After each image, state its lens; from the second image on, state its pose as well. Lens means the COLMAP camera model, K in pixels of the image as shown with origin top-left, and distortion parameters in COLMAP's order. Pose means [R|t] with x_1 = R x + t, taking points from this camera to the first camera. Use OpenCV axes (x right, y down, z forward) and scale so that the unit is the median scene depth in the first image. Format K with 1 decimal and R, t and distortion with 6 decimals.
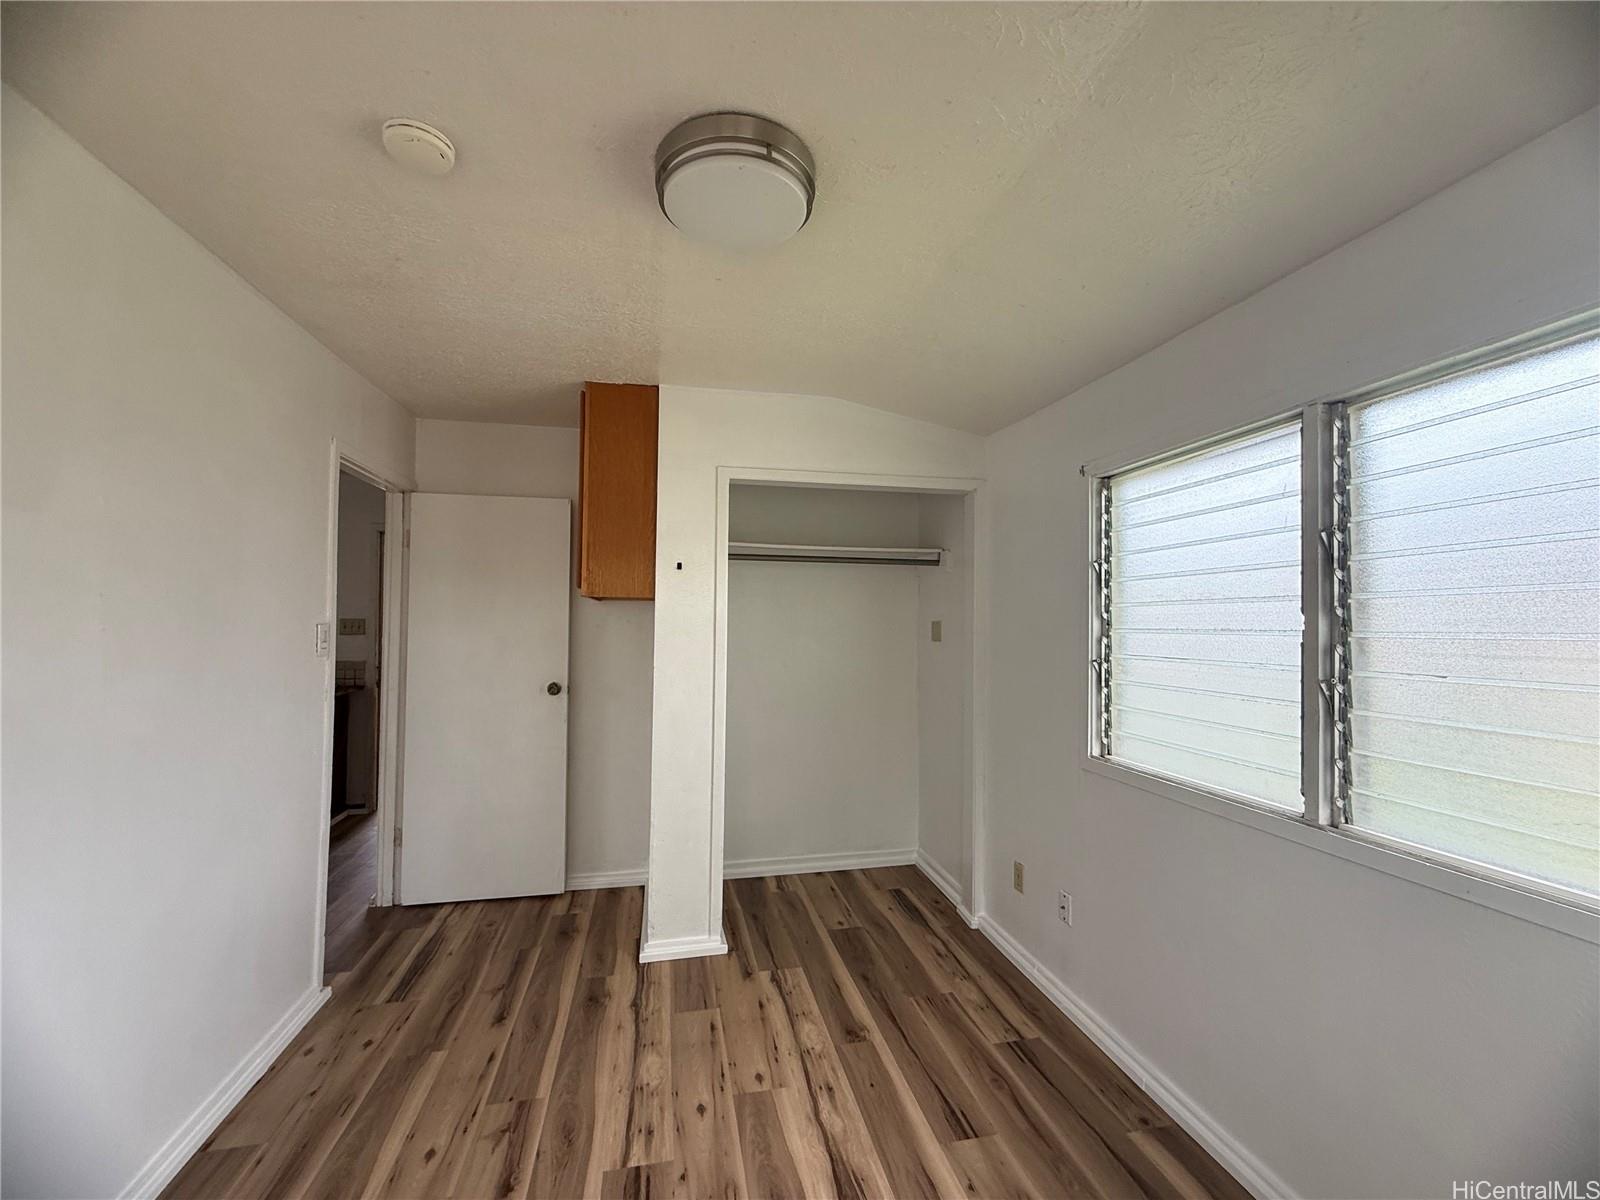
lens RADIAL K [[644.2, 0, 794.1], [0, 644.2, 608.5], [0, 0, 1]] dist [-0.004525, -0.000263]
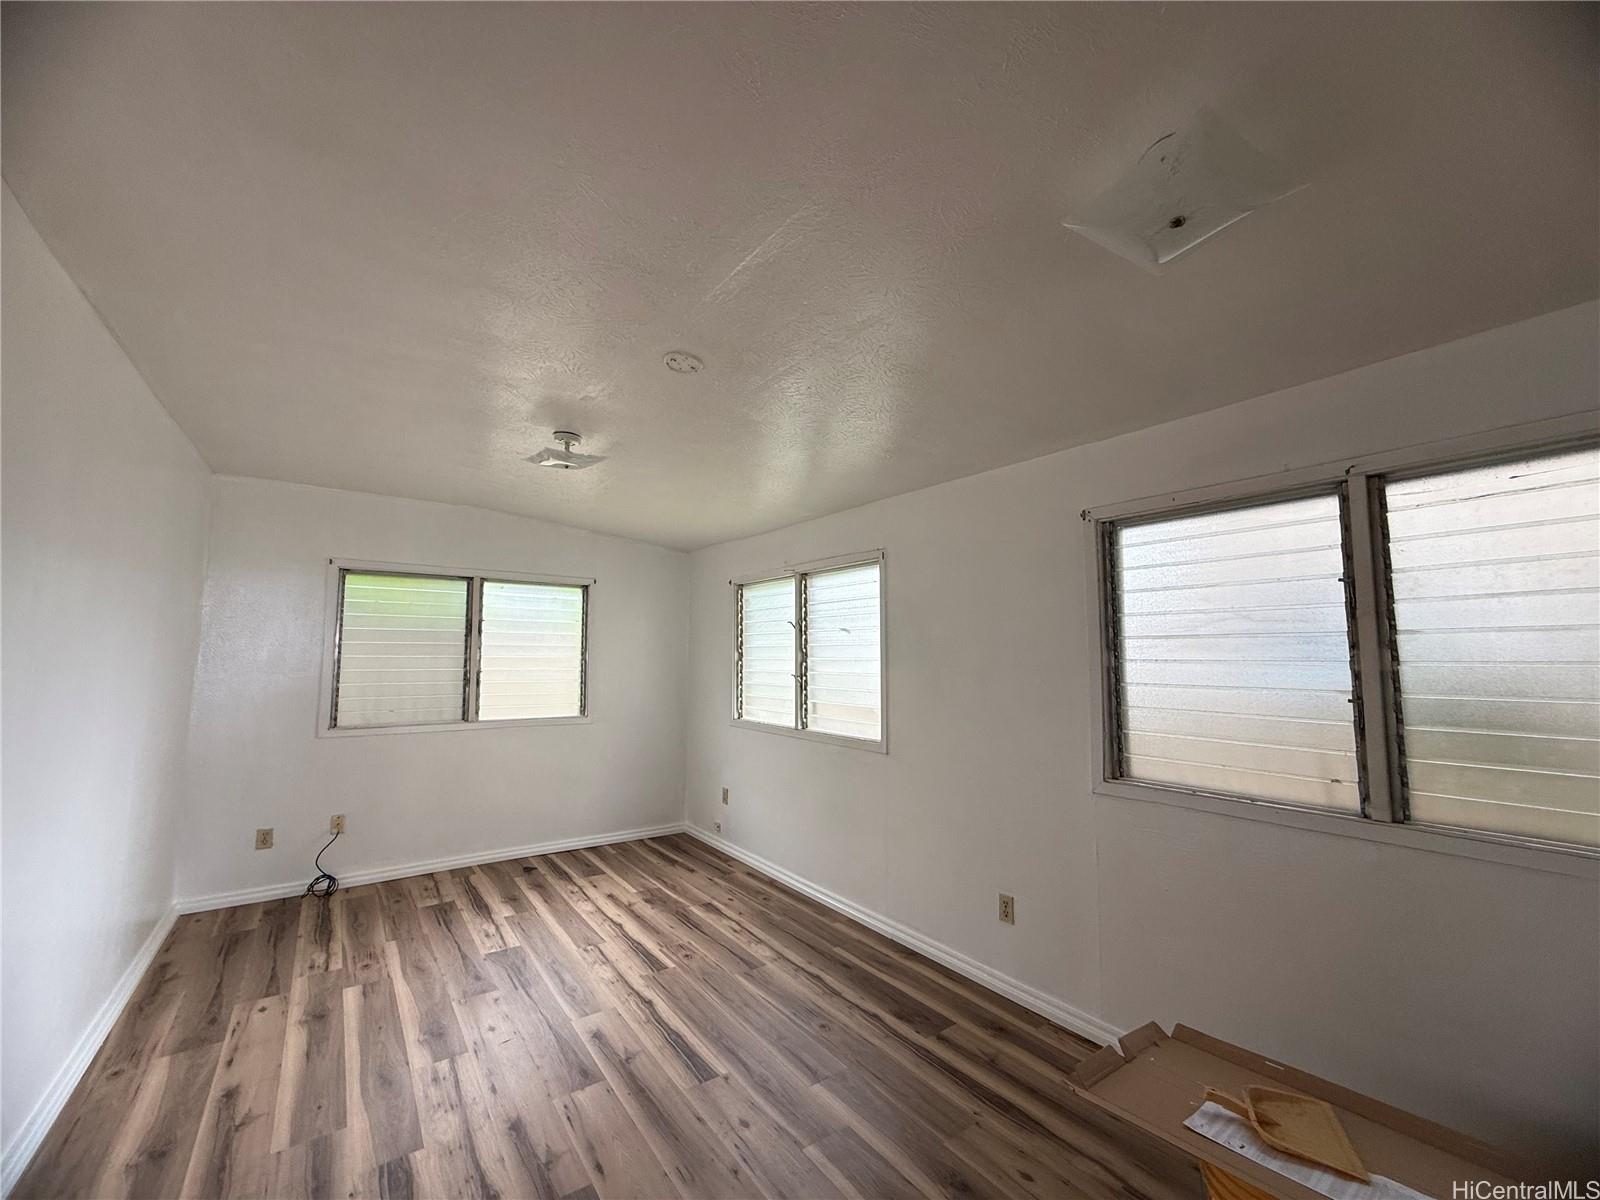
lens RADIAL K [[644.2, 0, 793.1], [0, 644.2, 603.6], [0, 0, 1]] dist [-0.004525, -0.000263]
pose [[0.922413, 0.020736, 0.385647, -0.235334], [0.000610, 0.998478, -0.055147, -0.038054], [-0.386204, 0.051104, 0.920997, -1.376573]]
